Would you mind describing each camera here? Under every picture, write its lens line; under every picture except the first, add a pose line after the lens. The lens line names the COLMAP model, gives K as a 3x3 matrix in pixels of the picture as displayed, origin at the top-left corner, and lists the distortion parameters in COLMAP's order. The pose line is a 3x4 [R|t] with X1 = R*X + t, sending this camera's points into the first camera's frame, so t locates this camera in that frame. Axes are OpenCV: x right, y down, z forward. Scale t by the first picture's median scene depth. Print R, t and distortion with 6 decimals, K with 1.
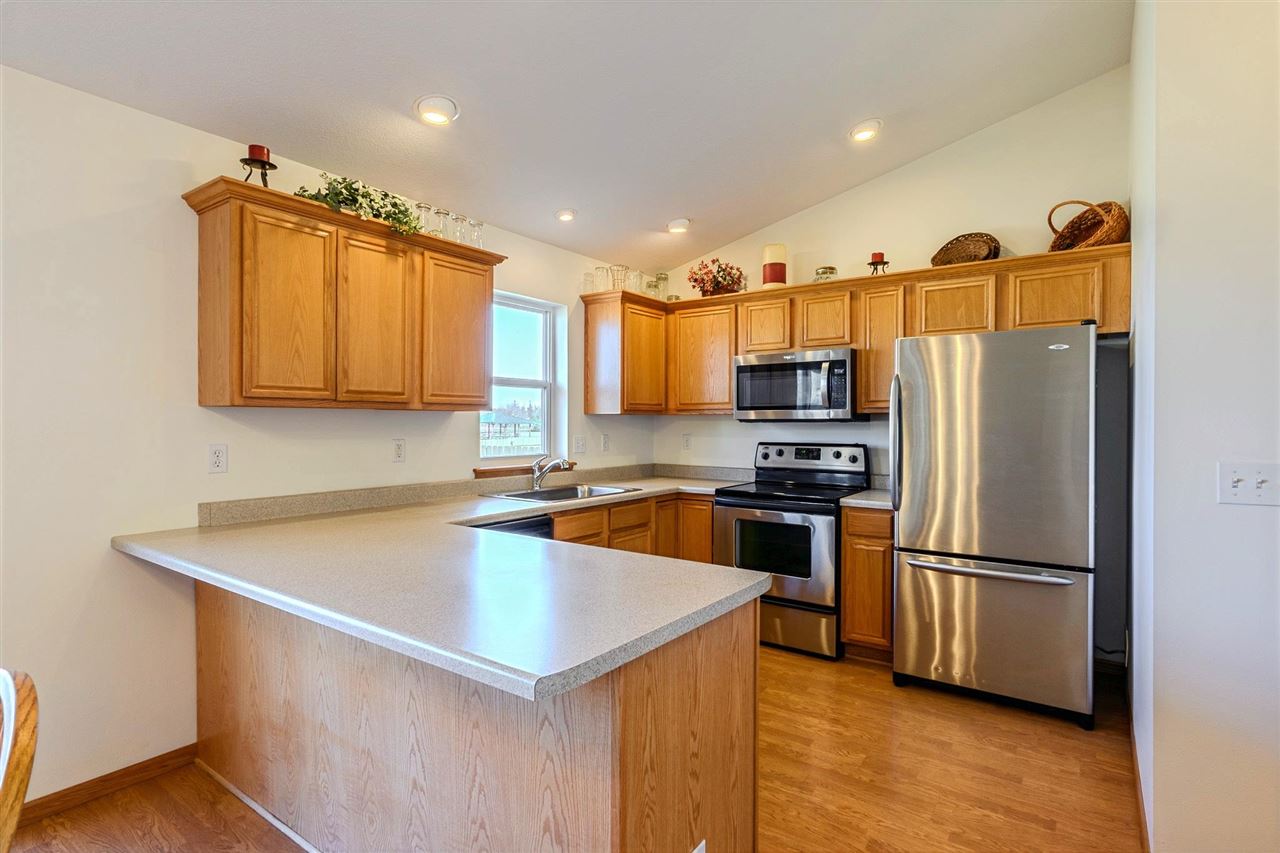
lens RADIAL K [[633.3, 0, 646.3], [0, 633.3, 420.5], [0, 0, 1]] dist [0.000139, -0.000249]
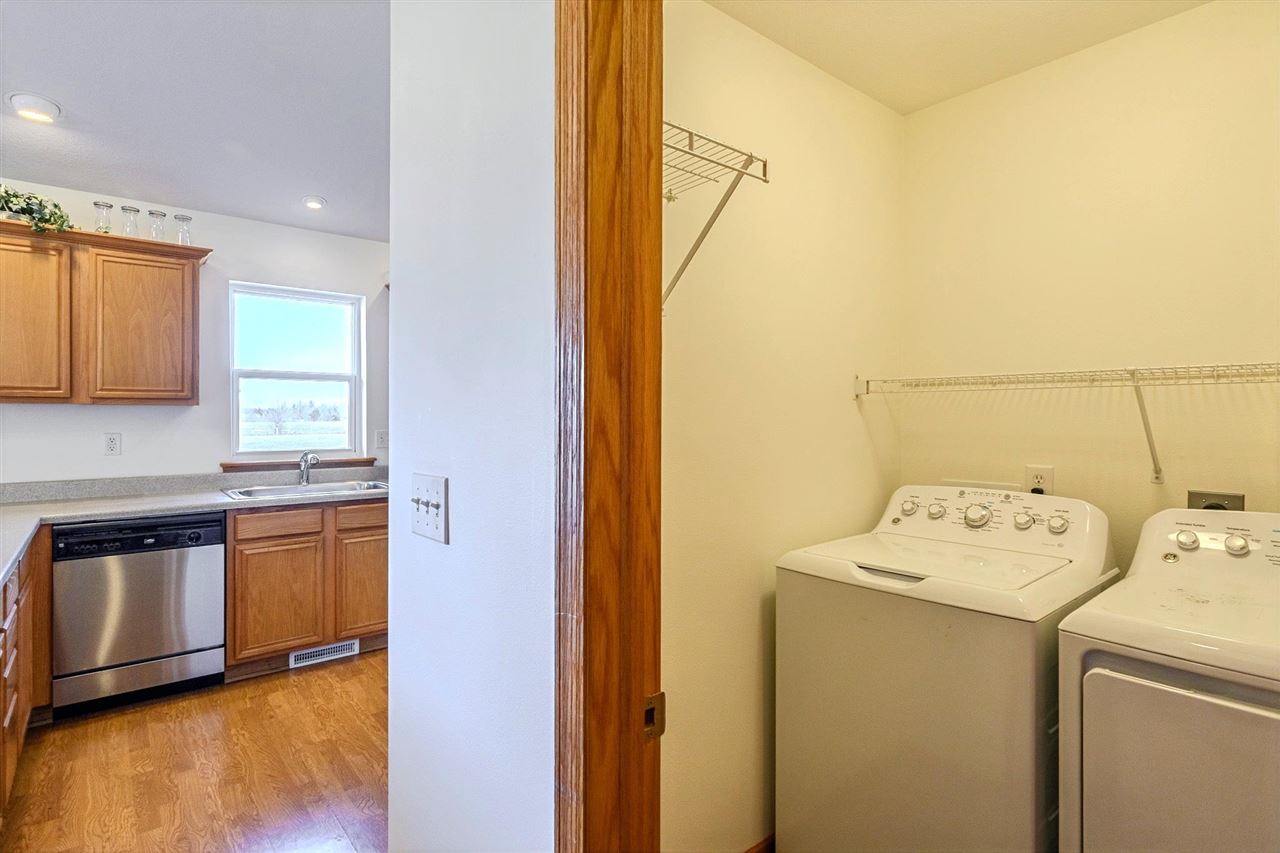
lens RADIAL K [[633.3, 0, 642.7], [0, 633.3, 413.8], [0, 0, 1]] dist [0.000139, -0.000249]
pose [[0.970157, -0.002348, -0.242465, 0.579153], [0.001896, 0.999996, -0.002094, 0.001667], [0.242469, 0.001572, 0.970158, 0.175399]]
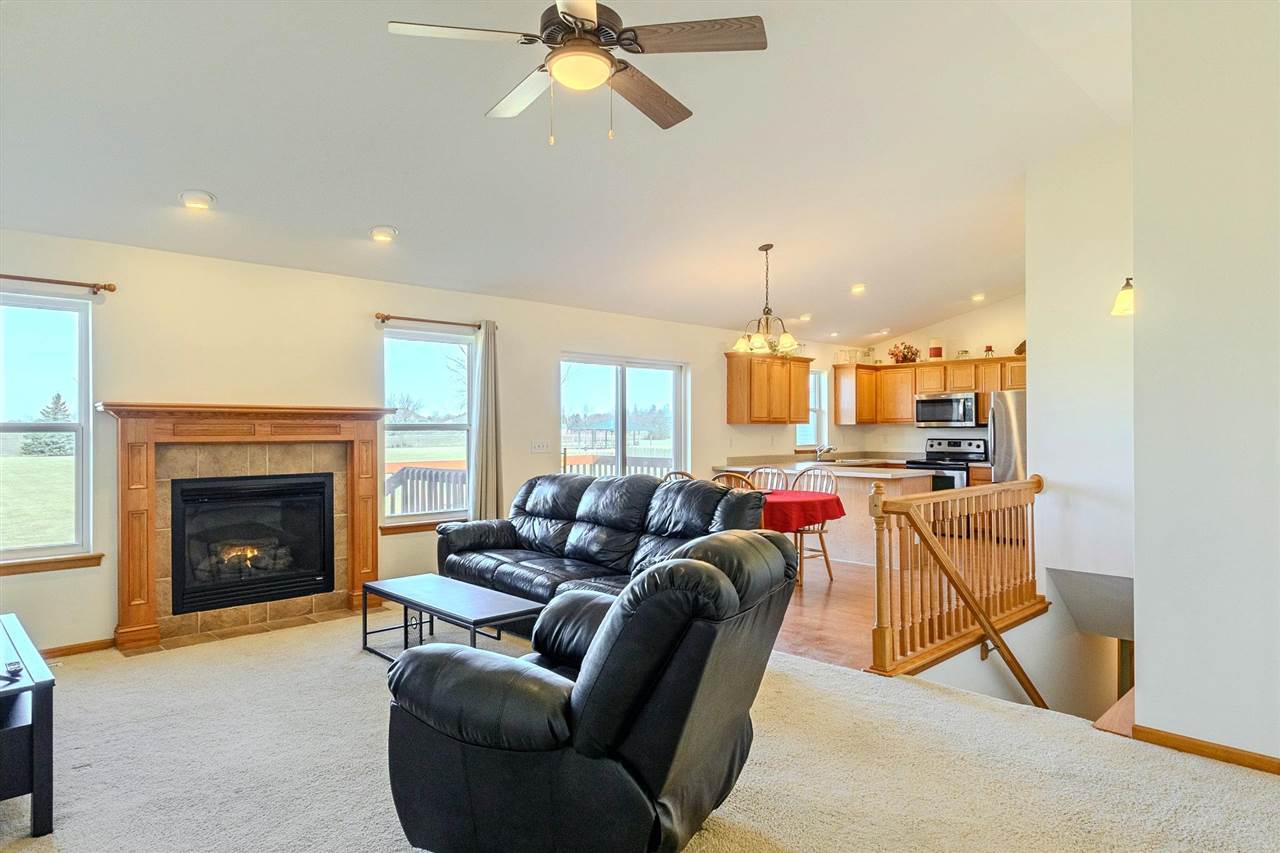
lens RADIAL K [[754.1, 0, 636.8], [0, 754.1, 423.1], [0, 0, 1]] dist [0.024424, 0.000765]
pose [[0.983417, -0.006177, -0.181254, -0.314426], [0.005041, 0.999965, -0.006728, -0.002174], [0.181289, 0.005703, 0.983413, -1.625882]]
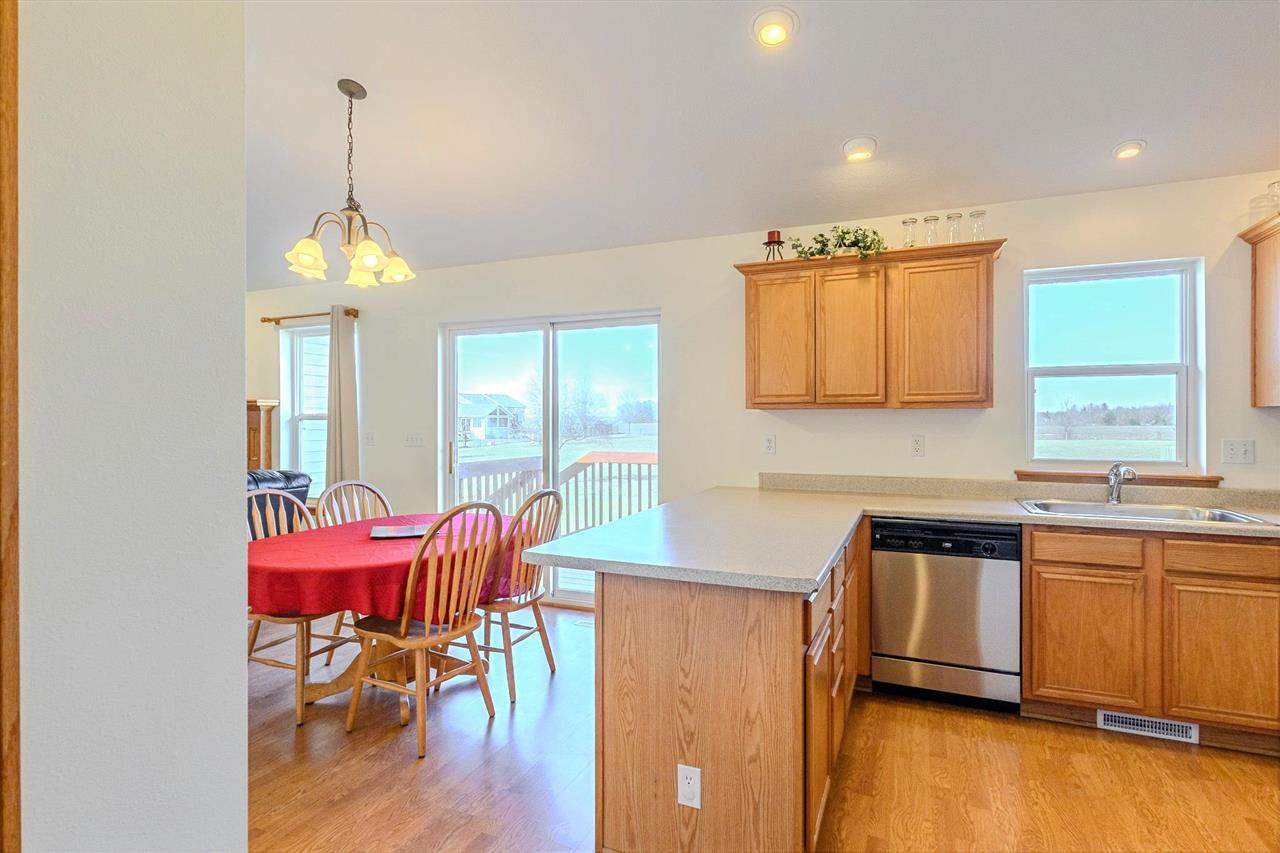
lens RADIAL K [[633.3, 0, 645.8], [0, 633.3, 424.4], [0, 0, 1]] dist [0.000139, -0.000249]
pose [[0.214992, 0.004364, -0.976606, 0.483022], [0.003340, 0.999981, 0.005203, 0.002854], [0.976610, -0.004380, 0.214973, 0.254173]]
